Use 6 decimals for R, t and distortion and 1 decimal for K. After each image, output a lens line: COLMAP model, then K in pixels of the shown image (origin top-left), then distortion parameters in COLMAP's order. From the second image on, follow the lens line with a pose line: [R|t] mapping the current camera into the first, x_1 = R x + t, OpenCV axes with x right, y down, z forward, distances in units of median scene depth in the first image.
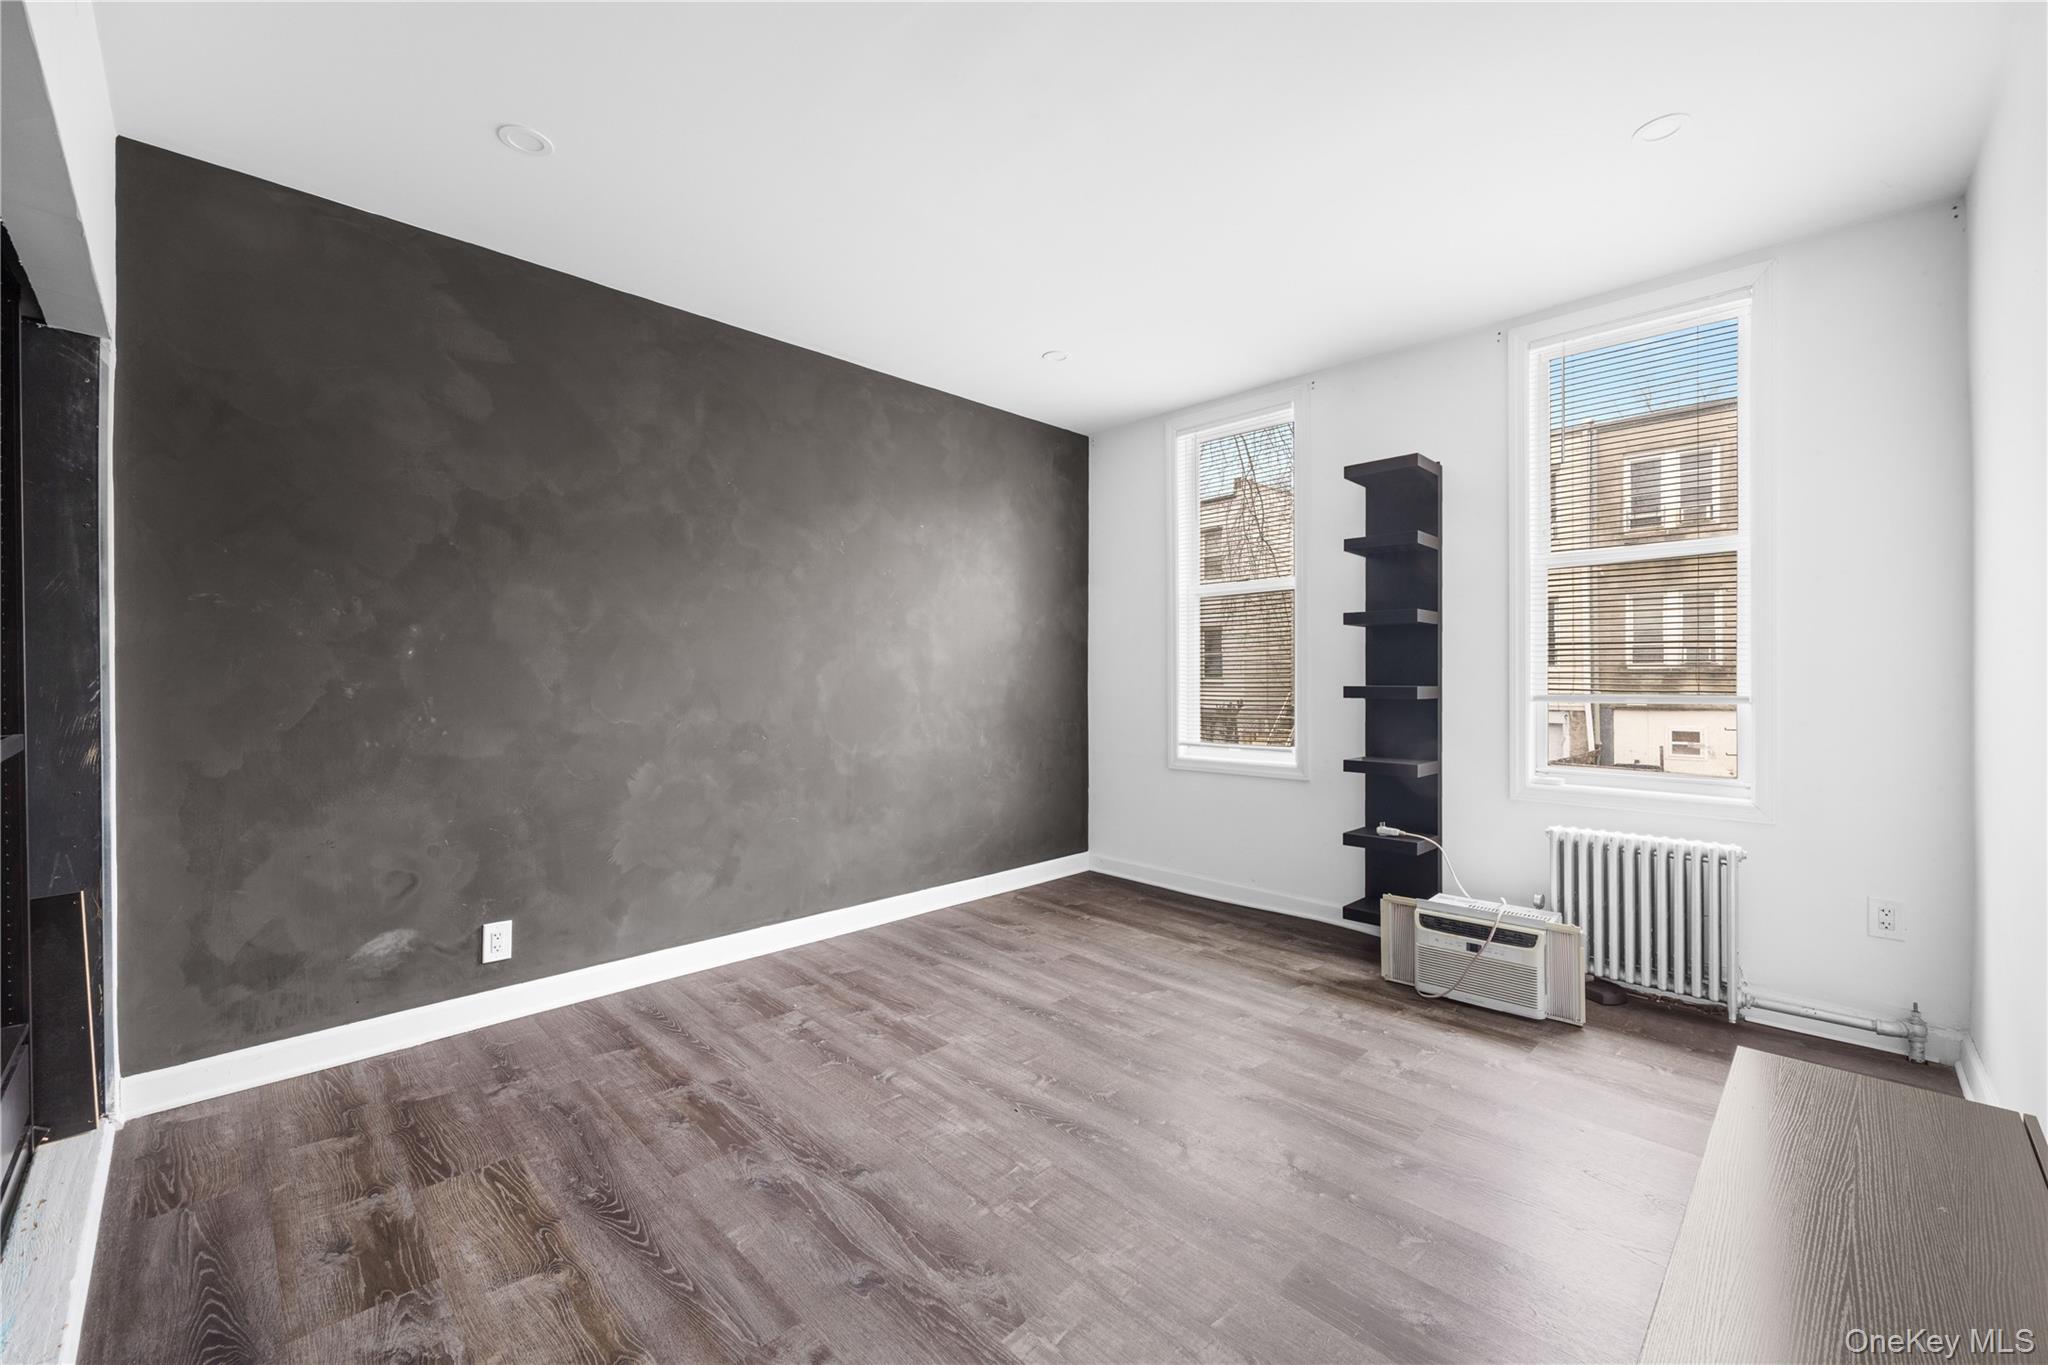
lens RADIAL K [[810.7, 0, 1036.7], [0, 810.7, 669.1], [0, 0, 1]] dist [-0.003931, 0.001191]
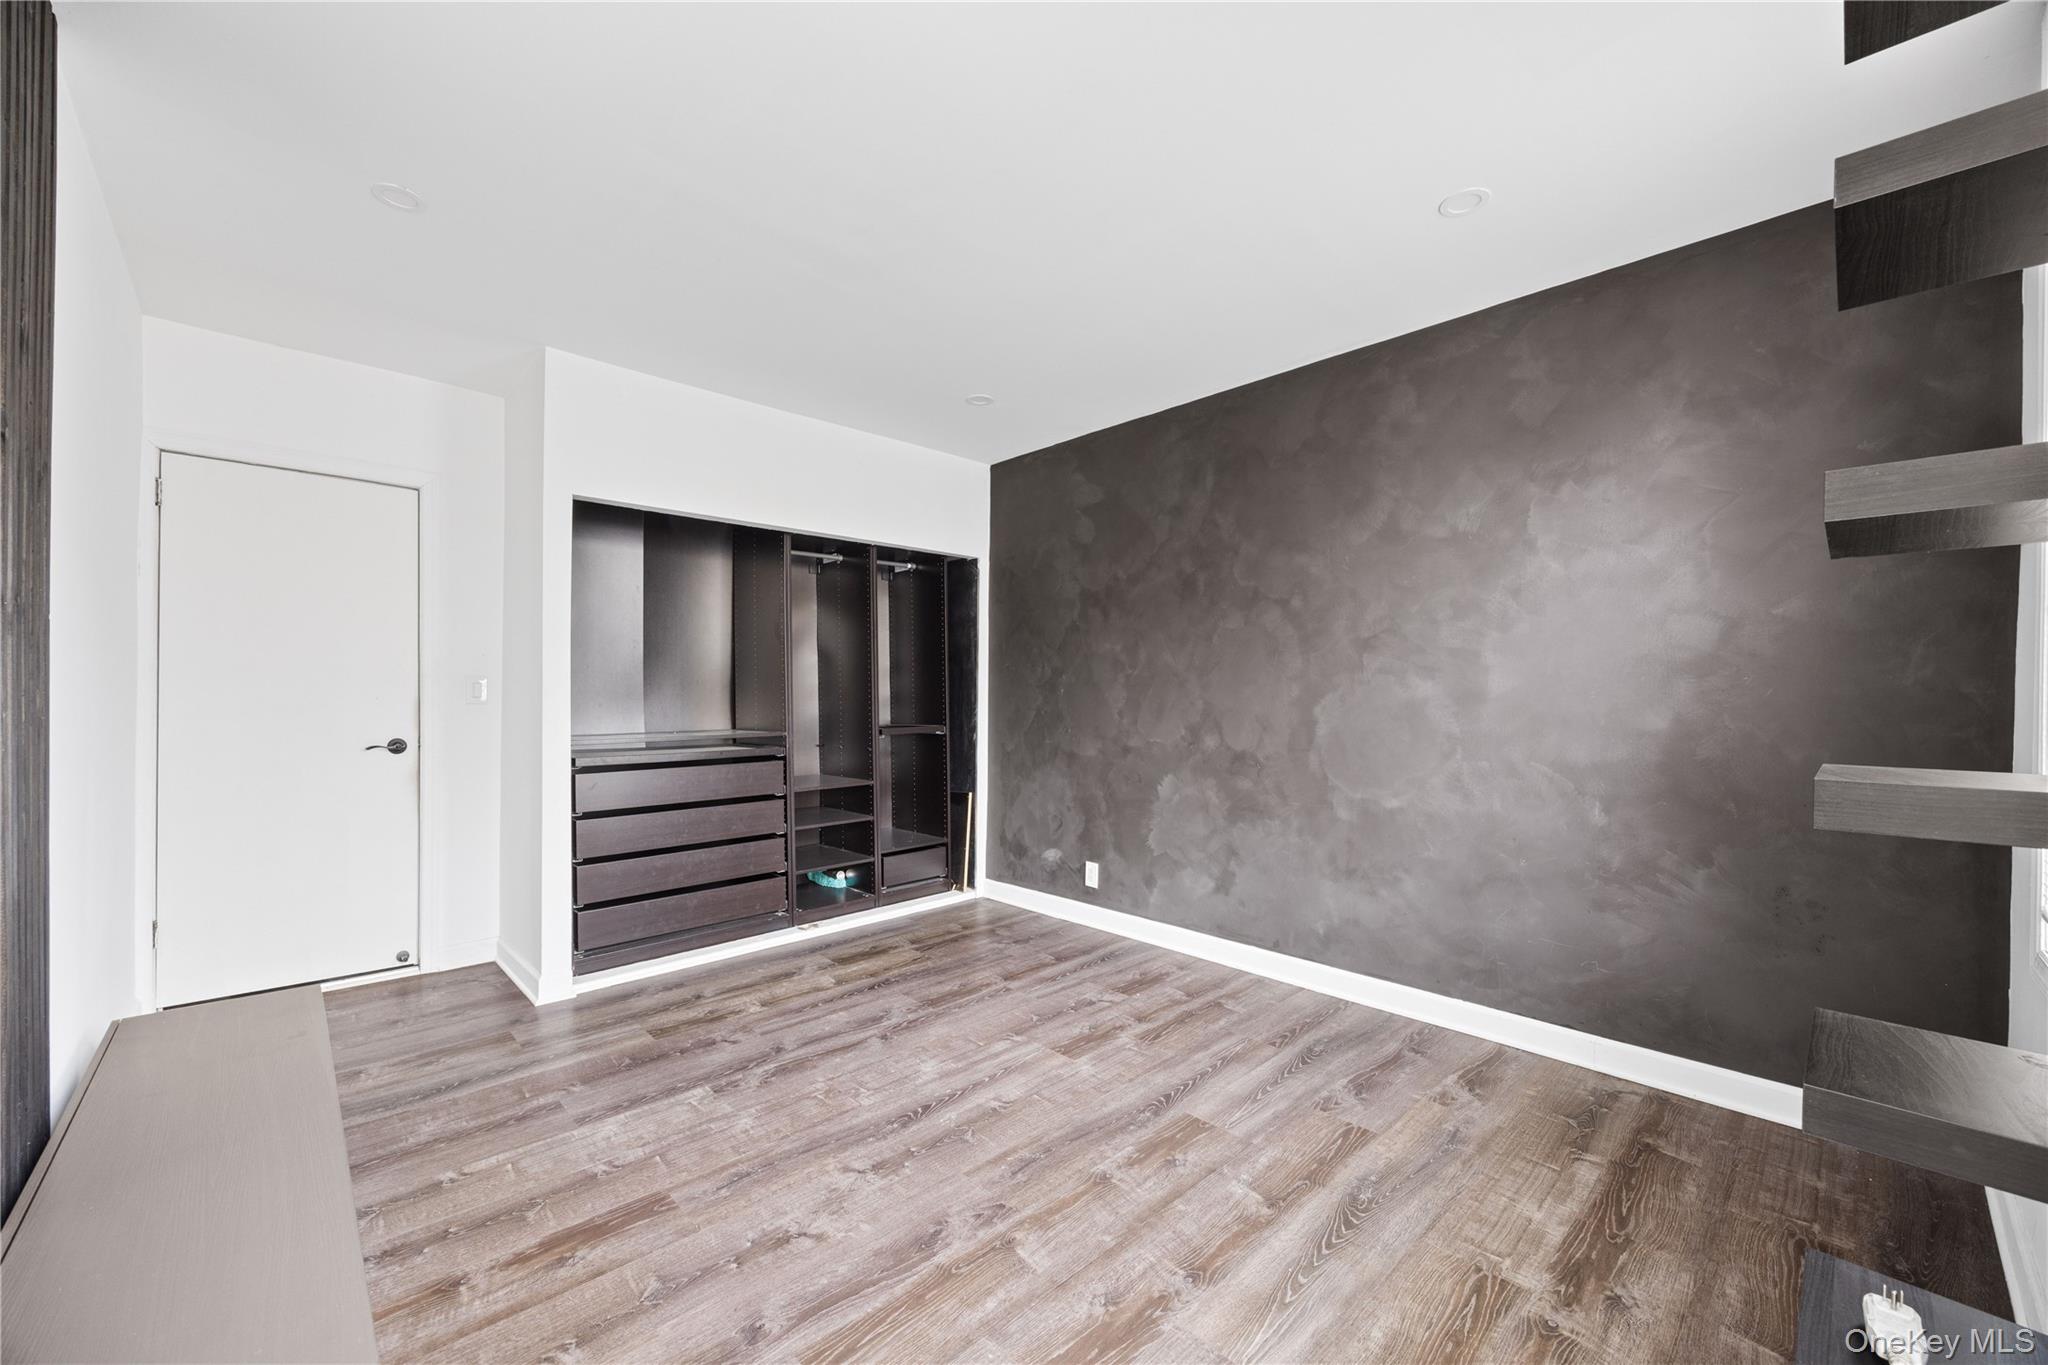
lens RADIAL K [[810.7, 0, 1036.6], [0, 810.7, 696.7], [0, 0, 1]] dist [-0.003931, 0.001191]
pose [[-0.026266, 0.001061, -0.999654, 0.837814], [0.002157, 0.999997, 0.001004, -0.007870], [0.999653, -0.002130, -0.026268, 0.872381]]
